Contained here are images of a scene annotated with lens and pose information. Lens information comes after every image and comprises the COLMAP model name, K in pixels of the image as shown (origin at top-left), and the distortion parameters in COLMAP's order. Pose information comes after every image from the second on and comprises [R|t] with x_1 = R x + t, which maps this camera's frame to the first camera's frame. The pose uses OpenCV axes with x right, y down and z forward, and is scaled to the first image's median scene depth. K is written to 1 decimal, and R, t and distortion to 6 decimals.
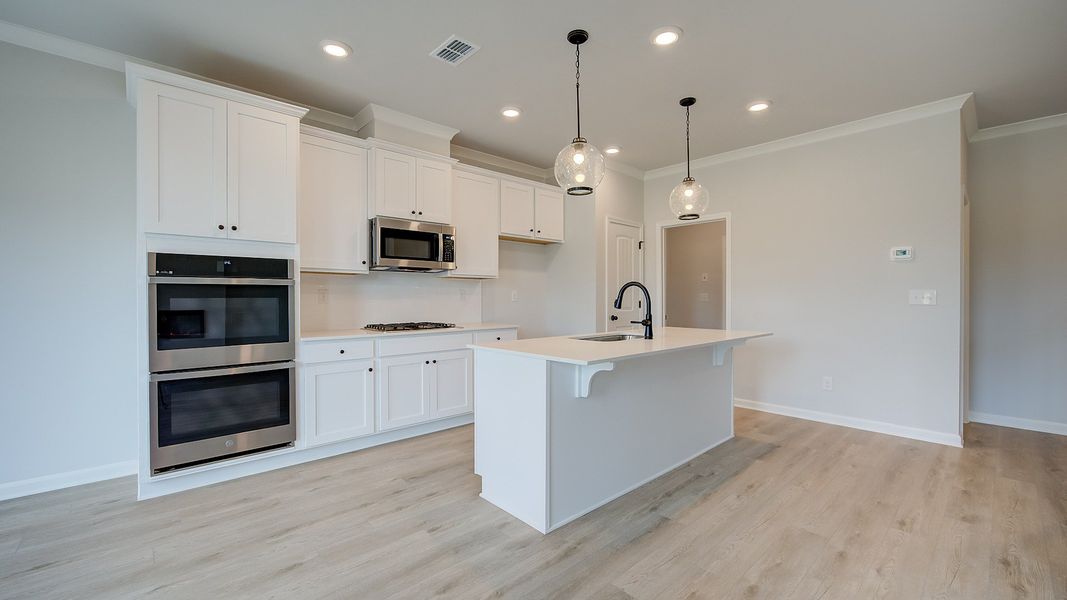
lens RADIAL K [[437.7, 0, 536.5], [0, 437.7, 299.1], [0, 0, 1]] dist [-0.001435, 0.000079]
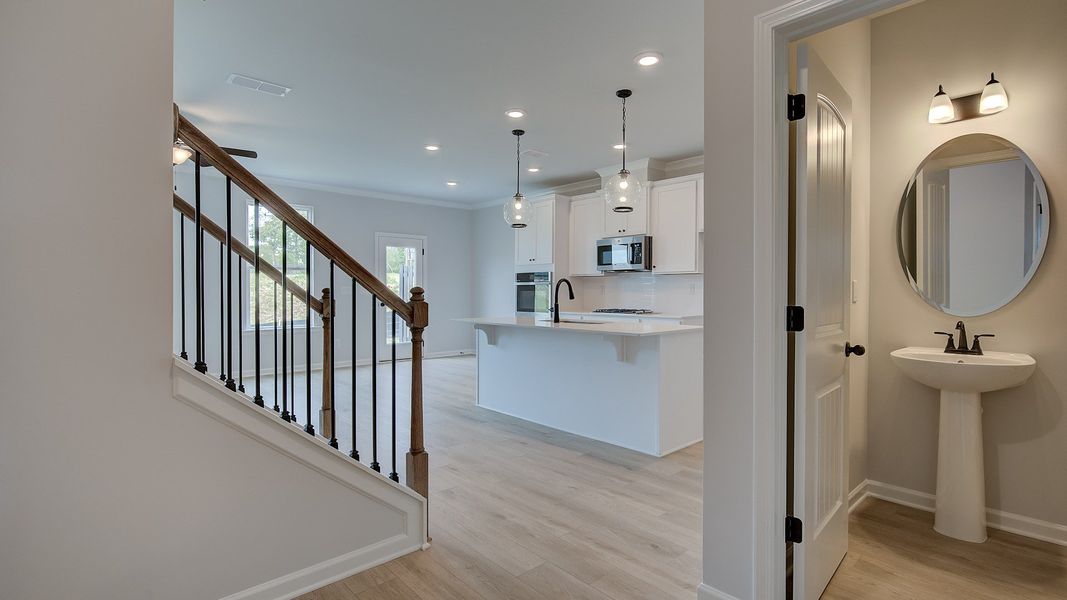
lens RADIAL K [[499.5, 0, 538.7], [0, 499.5, 297.3], [0, 0, 1]] dist [-0.010910, 0.000286]
pose [[-0.002443, 0.013880, -0.999901, 1.691189], [-0.005129, 0.999890, 0.013893, -0.004804], [0.999984, 0.005163, -0.002371, 0.927994]]
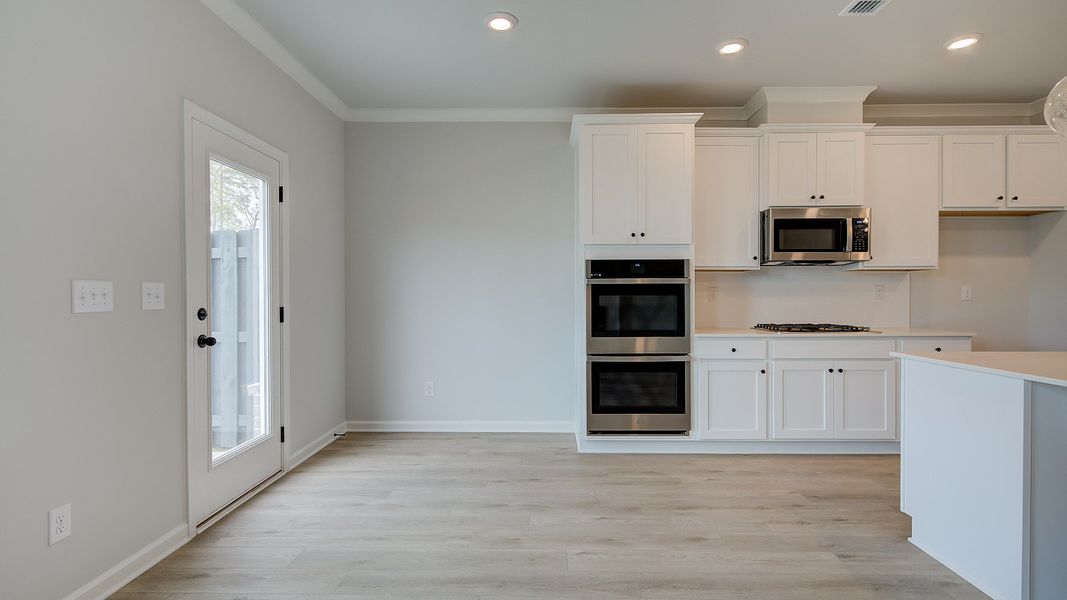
lens RADIAL K [[490.5, 0, 536.2], [0, 490.5, 300.4], [0, 0, 1]] dist [0.001935, 0.000035]
pose [[0.718906, 0.005920, -0.695082, 0.003532], [-0.001249, 0.999973, 0.007224, 0.001018], [0.695106, -0.004325, 0.718894, -0.108103]]
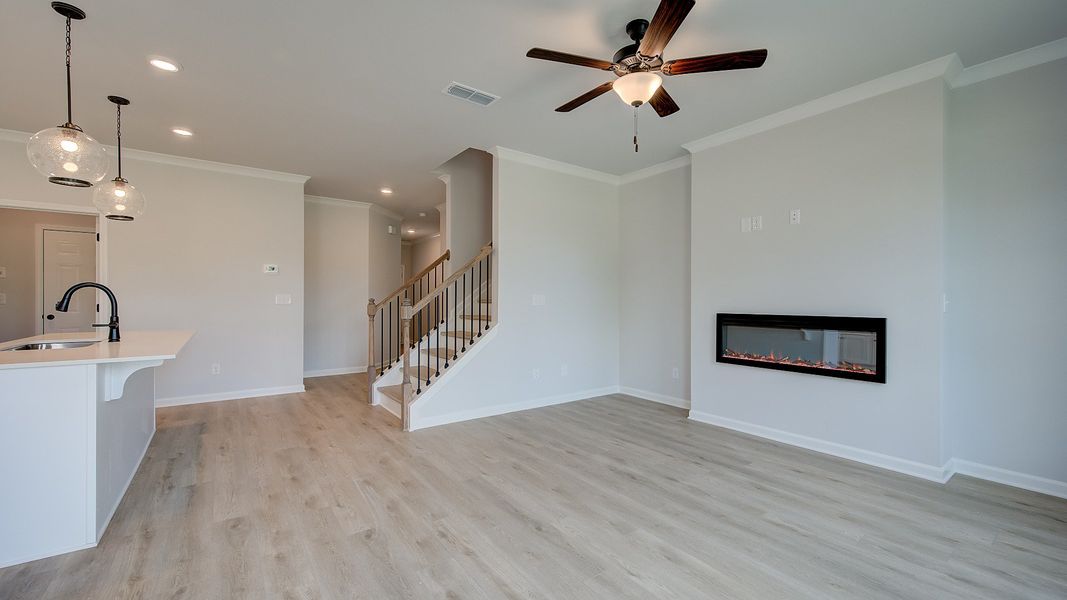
lens RADIAL K [[425.8, 0, 536.5], [0, 425.8, 299.7], [0, 0, 1]] dist [0.001543, -0.000299]
pose [[0.114588, 0.000323, 0.993413, -0.571259], [0.001382, 0.999999, -0.000485, -0.001292], [-0.993412, 0.001429, 0.114587, -0.049021]]
